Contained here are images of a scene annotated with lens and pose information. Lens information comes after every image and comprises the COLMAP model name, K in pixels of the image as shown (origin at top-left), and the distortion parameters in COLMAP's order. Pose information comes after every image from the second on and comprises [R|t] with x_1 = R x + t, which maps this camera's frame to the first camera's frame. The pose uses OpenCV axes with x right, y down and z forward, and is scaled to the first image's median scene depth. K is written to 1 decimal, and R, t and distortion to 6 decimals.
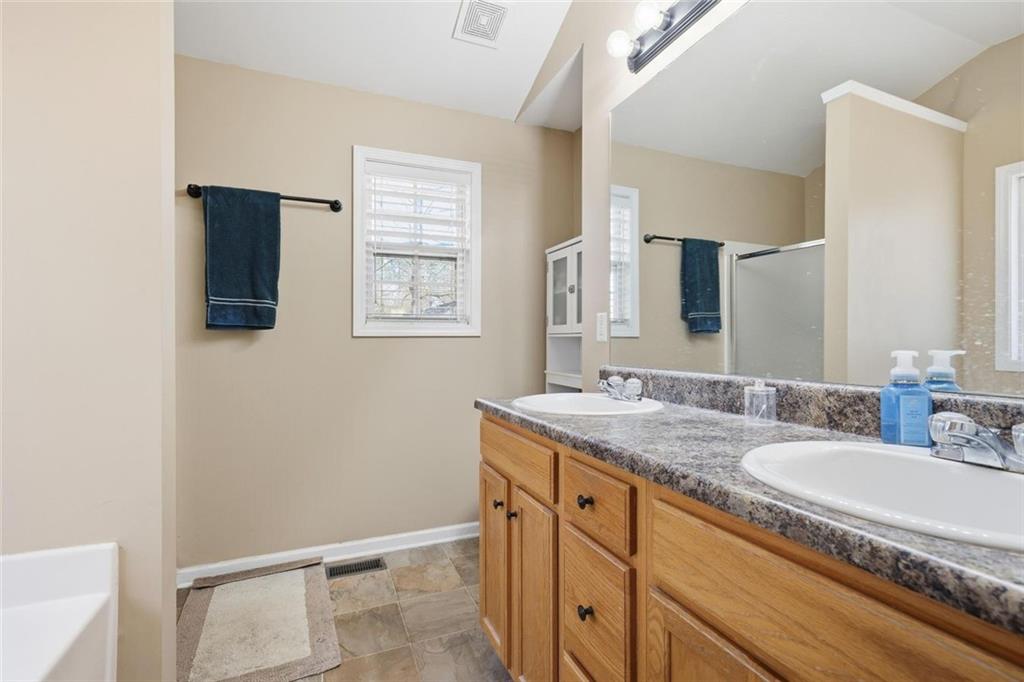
lens RADIAL K [[467.0, 0, 511.7], [0, 467.0, 340.4], [0, 0, 1]] dist [0.001148, 0.000049]
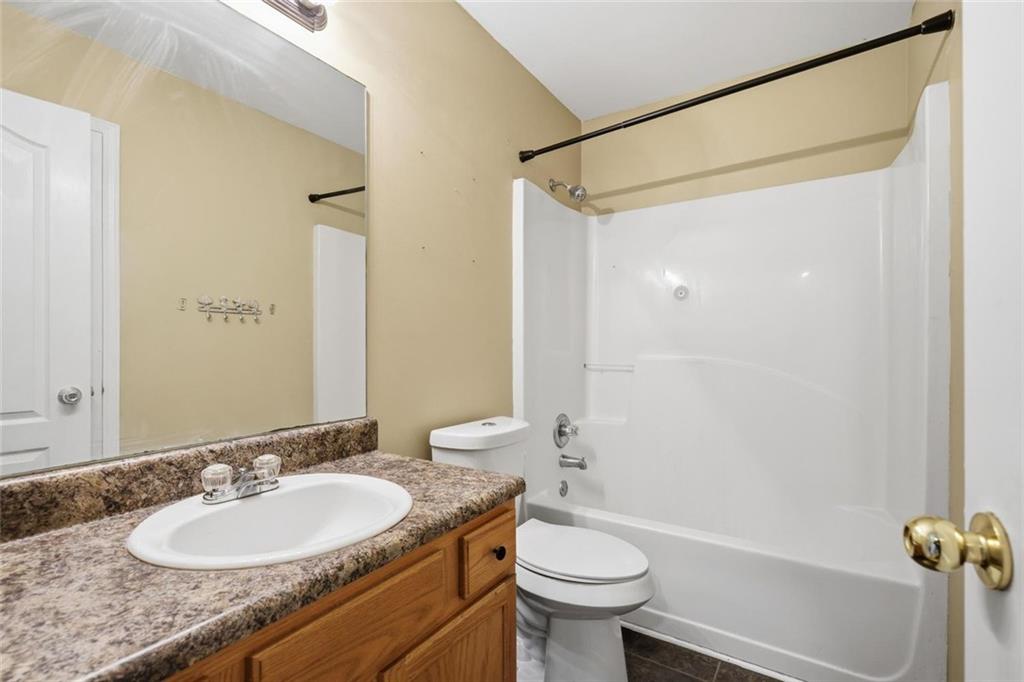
lens RADIAL K [[467.0, 0, 508.0], [0, 467.0, 345.7], [0, 0, 1]] dist [0.001148, 0.000049]
pose [[-0.566330, 0.002791, 0.824174, -0.362295], [0.003649, 0.999993, -0.000879, -0.096826], [-0.824170, 0.002510, -0.566337, 0.727930]]
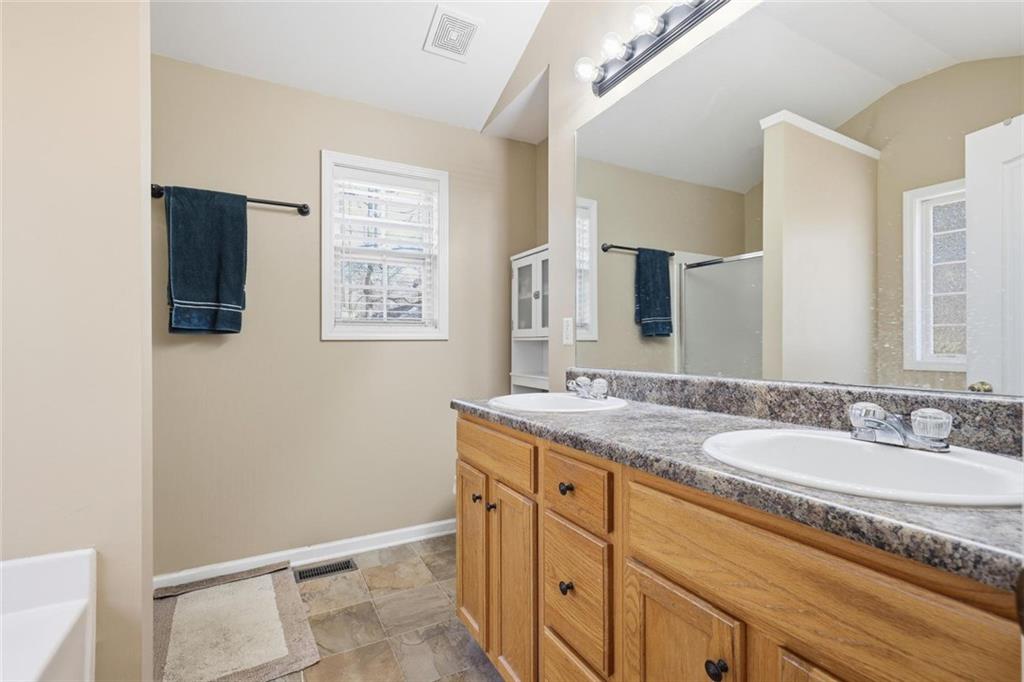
lens RADIAL K [[467.0, 0, 511.0], [0, 467.0, 343.4], [0, 0, 1]] dist [0.001148, 0.000049]
pose [[0.994906, -0.001561, 0.100791, -0.064973], [0.001618, 0.999999, -0.000479, -0.000619], [-0.100791, 0.000640, 0.994907, -0.073743]]
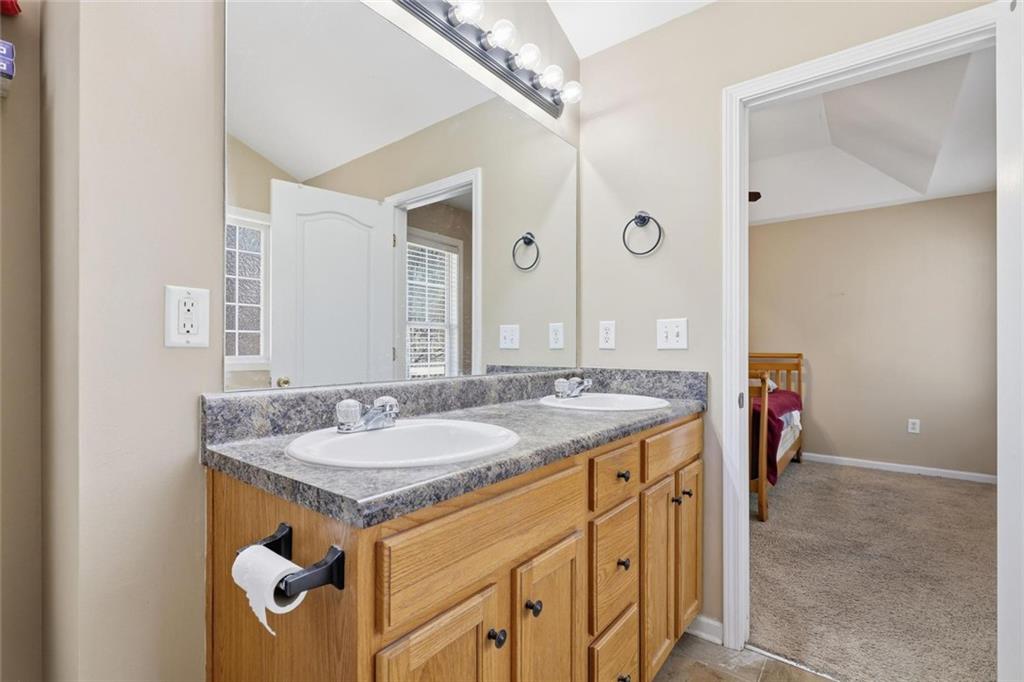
lens RADIAL K [[467.0, 0, 508.8], [0, 467.0, 347.4], [0, 0, 1]] dist [0.001148, 0.000049]
pose [[-0.492129, 0.002811, 0.870518, -0.363435], [-0.004774, 0.999971, -0.005928, 0.003932], [-0.870509, -0.007073, -0.492101, 0.872227]]
